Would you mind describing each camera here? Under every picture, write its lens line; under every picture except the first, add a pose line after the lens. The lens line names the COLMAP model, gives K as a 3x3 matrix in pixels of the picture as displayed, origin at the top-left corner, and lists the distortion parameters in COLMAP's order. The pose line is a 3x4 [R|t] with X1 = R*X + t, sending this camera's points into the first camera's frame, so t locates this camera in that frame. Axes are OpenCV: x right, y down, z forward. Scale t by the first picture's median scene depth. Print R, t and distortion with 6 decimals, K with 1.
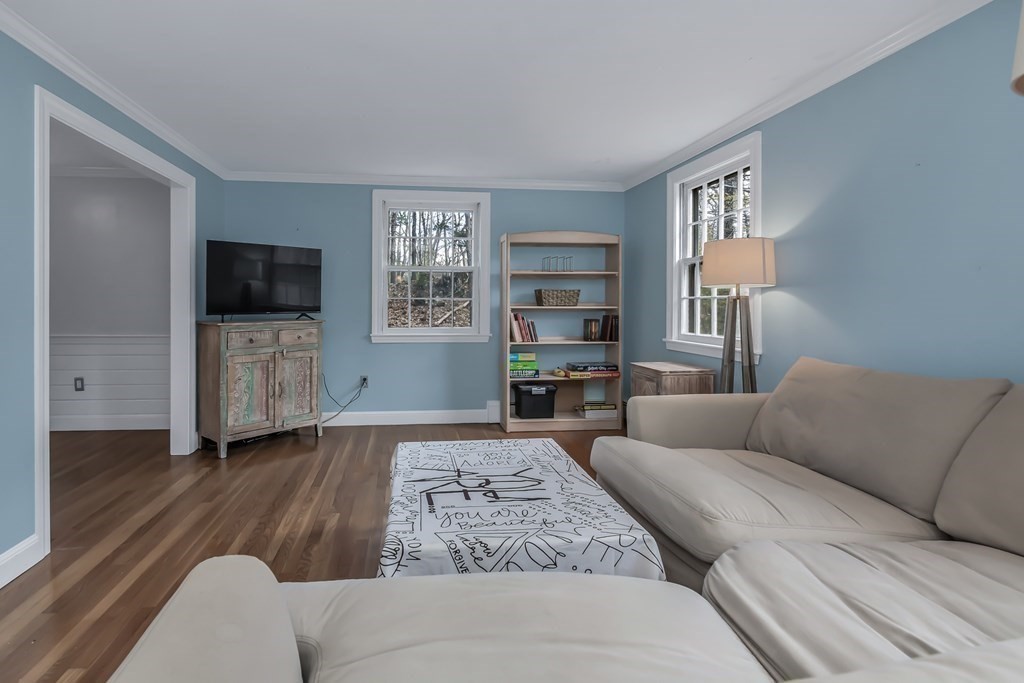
lens RADIAL K [[530.3, 0, 466.0], [0, 530.3, 317.1], [0, 0, 1]] dist [0.007950, -0.007403]
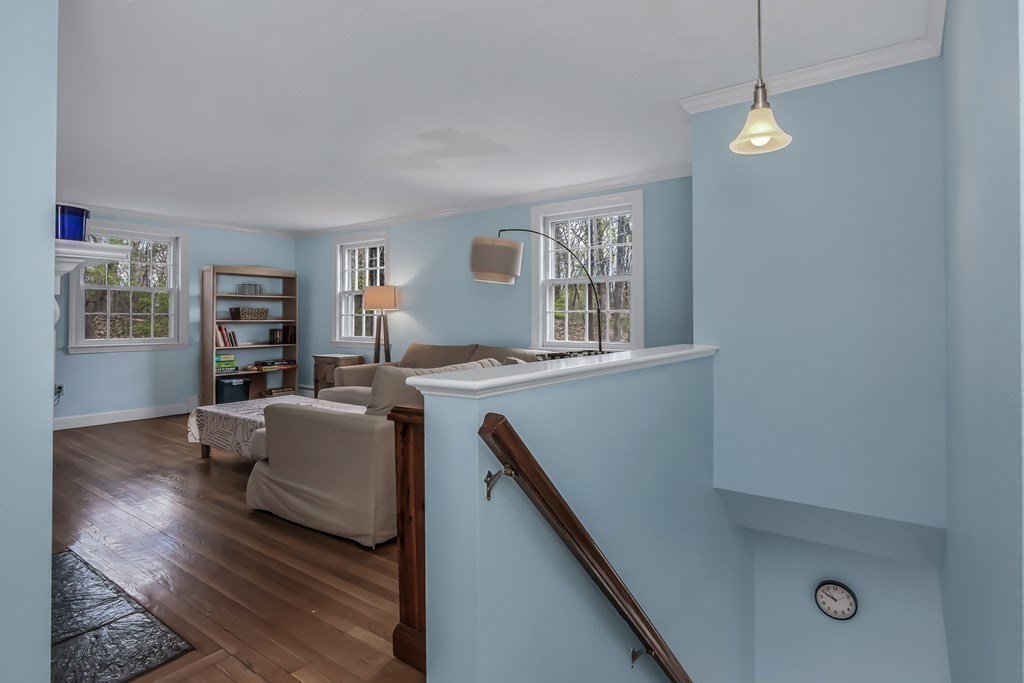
lens RADIAL K [[530.3, 0, 555.3], [0, 530.3, 320.8], [0, 0, 1]] dist [0.007950, -0.007403]
pose [[0.633820, -0.004508, 0.773467, -0.441748], [0.017574, 0.999809, -0.008574, 0.008242], [-0.773281, 0.019027, 0.633778, -0.543682]]
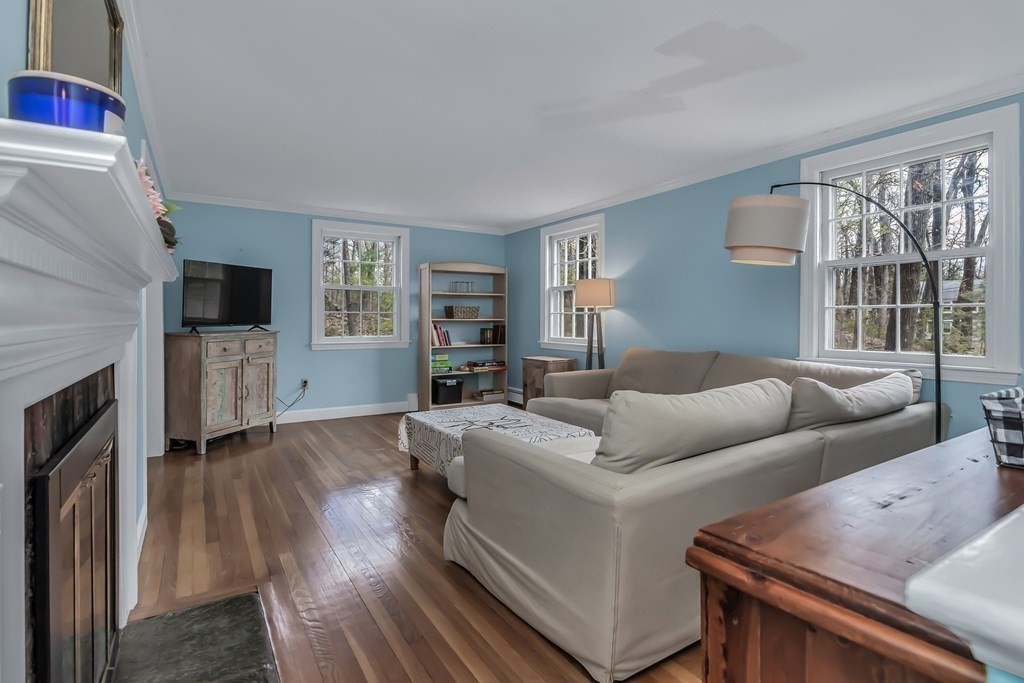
lens RADIAL K [[530.3, 0, 530.2], [0, 530.3, 329.3], [0, 0, 1]] dist [0.007950, -0.007403]
pose [[0.890720, -0.011419, 0.454409, -0.317525], [0.010973, 0.999933, 0.003618, 0.003890], [-0.454420, 0.001763, 0.890786, -0.292014]]
